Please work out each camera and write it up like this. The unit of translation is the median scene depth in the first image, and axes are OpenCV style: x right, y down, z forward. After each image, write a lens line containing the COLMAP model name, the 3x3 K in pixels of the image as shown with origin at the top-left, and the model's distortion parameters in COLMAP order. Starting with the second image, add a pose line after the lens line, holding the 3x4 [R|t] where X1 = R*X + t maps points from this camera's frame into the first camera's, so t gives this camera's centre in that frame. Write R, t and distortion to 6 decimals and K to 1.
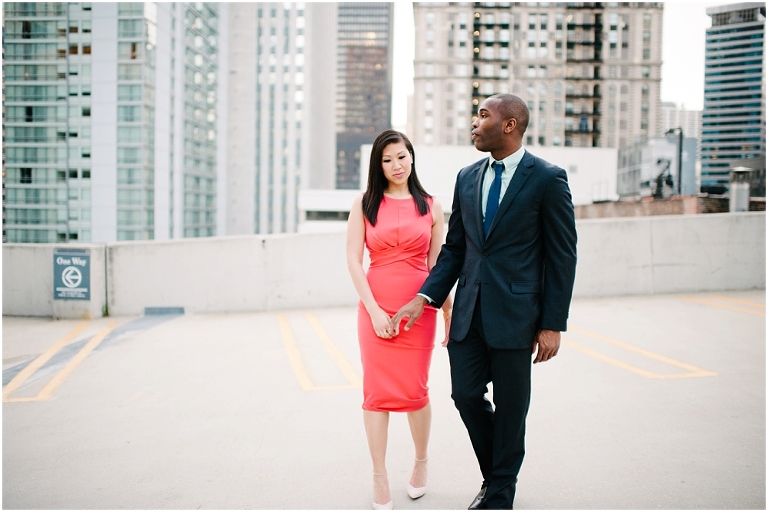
lens RADIAL K [[766.5, 0, 384.0], [0, 766.5, 256.0], [0, 0, 1]] dist [-0.095710, 0.115819]
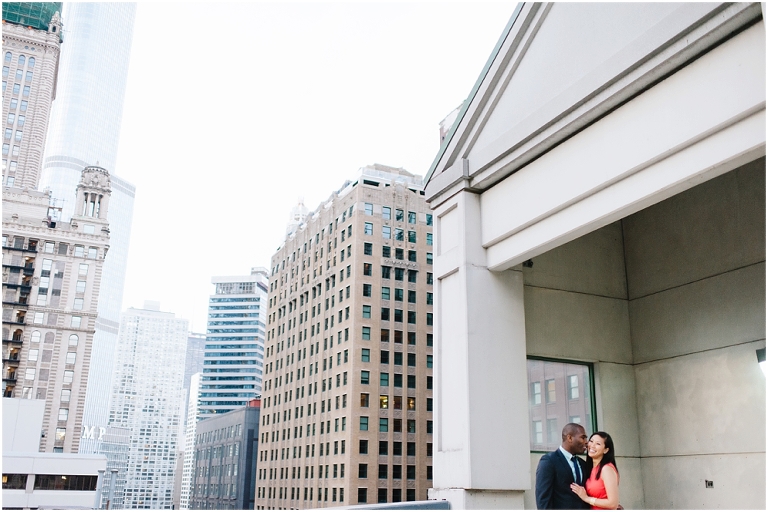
lens RADIAL K [[756.7, 0, 384.0], [0, 756.7, 256.0], [0, 0, 1]] dist [-0.003854, -0.002063]
pose [[0.871332, 0.141335, 0.469899, 0.223152], [0.026771, 0.942503, -0.333124, 0.008784], [-0.489963, 0.302841, 0.817449, -0.002570]]
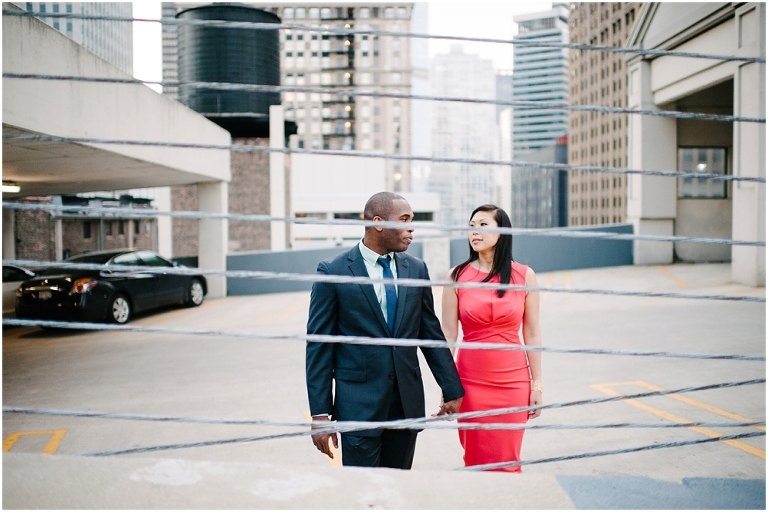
lens RADIAL K [[766.5, 0, 384.0], [0, 766.5, 256.0], [0, 0, 1]] dist [-0.095710, 0.115819]
pose [[0.993737, -0.032188, 0.107009, 0.204650], [0.032767, 0.999456, -0.003658, 0.011642], [-0.106833, 0.007141, 0.994251, -0.070332]]
